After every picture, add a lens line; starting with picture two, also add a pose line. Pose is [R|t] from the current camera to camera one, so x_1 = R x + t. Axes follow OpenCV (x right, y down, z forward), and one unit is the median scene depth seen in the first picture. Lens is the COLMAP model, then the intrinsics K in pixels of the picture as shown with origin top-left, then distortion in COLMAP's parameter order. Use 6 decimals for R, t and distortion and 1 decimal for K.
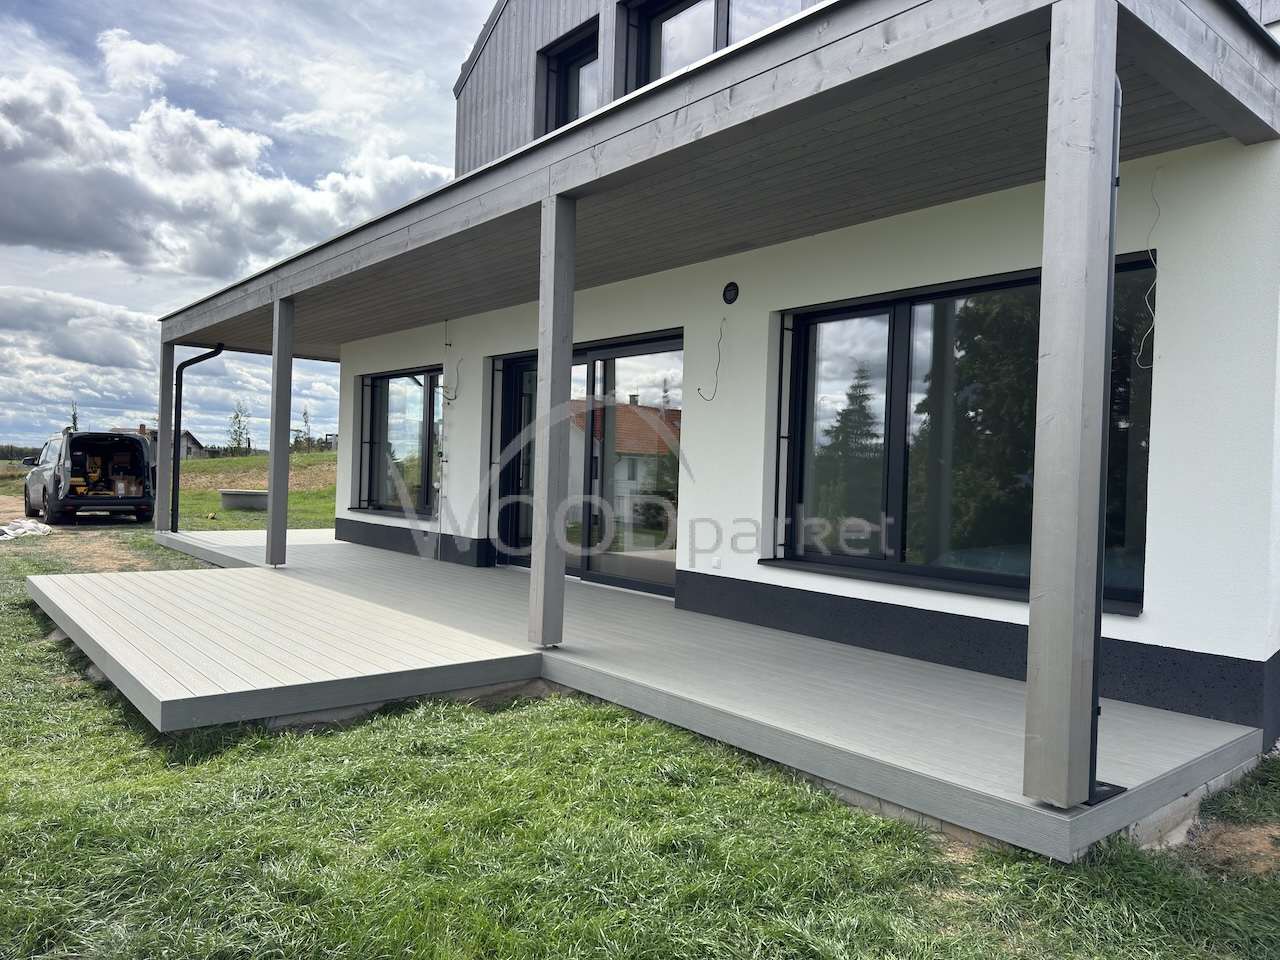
lens RADIAL K [[902.7, 0, 641.9], [0, 902.7, 480.4], [0, 0, 1]] dist [0.014735, -0.019136]
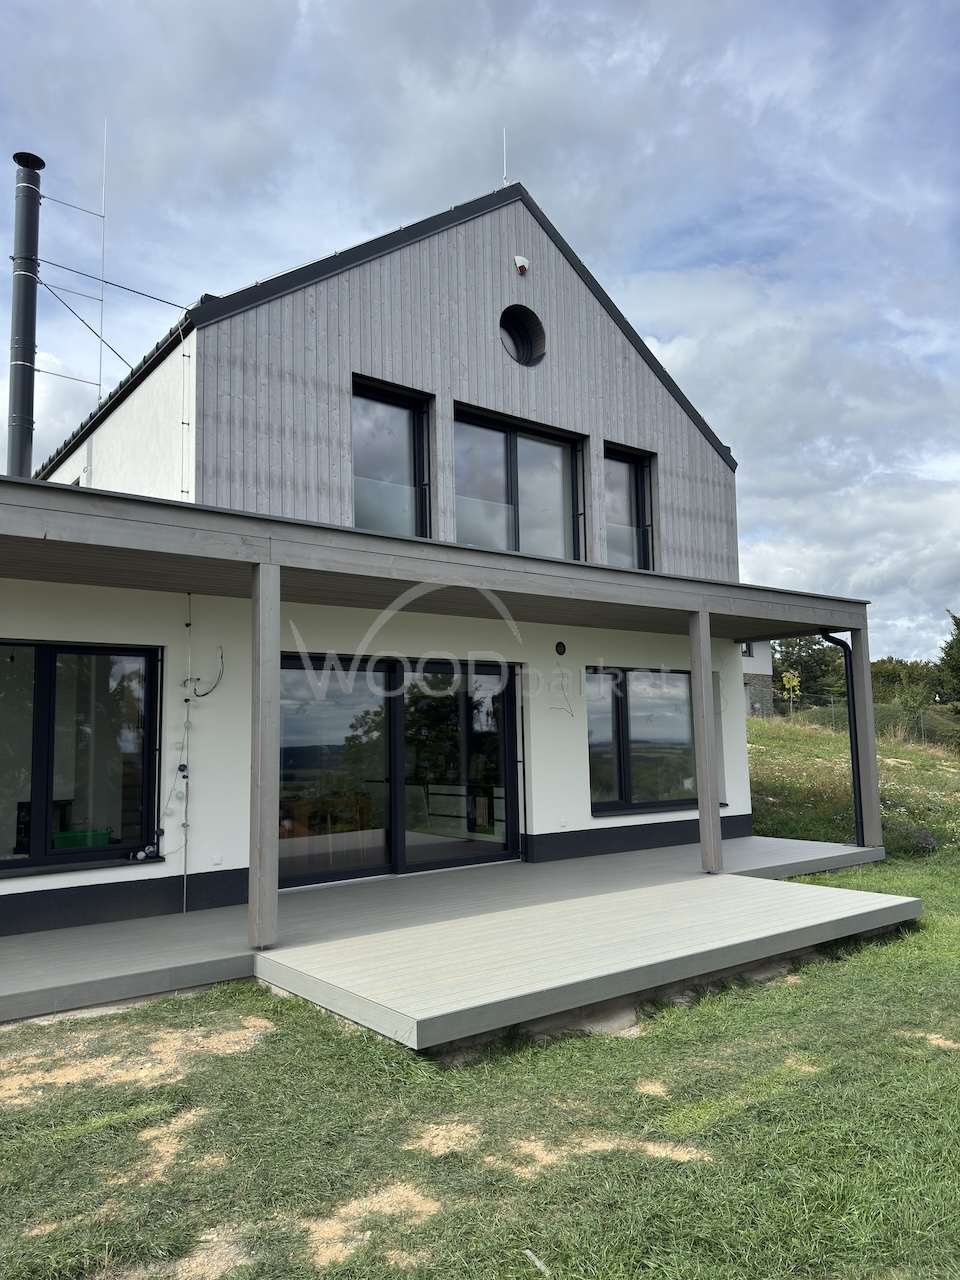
lens RADIAL K [[902.7, 0, 487.3], [0, 902.7, 631.3], [0, 0, 1]] dist [0.014735, -0.019136]
pose [[0.033893, 0.087107, 0.995622, -1.923633], [0.028669, 0.995700, -0.088089, -0.133133], [-0.999014, 0.031529, 0.031250, 1.396322]]
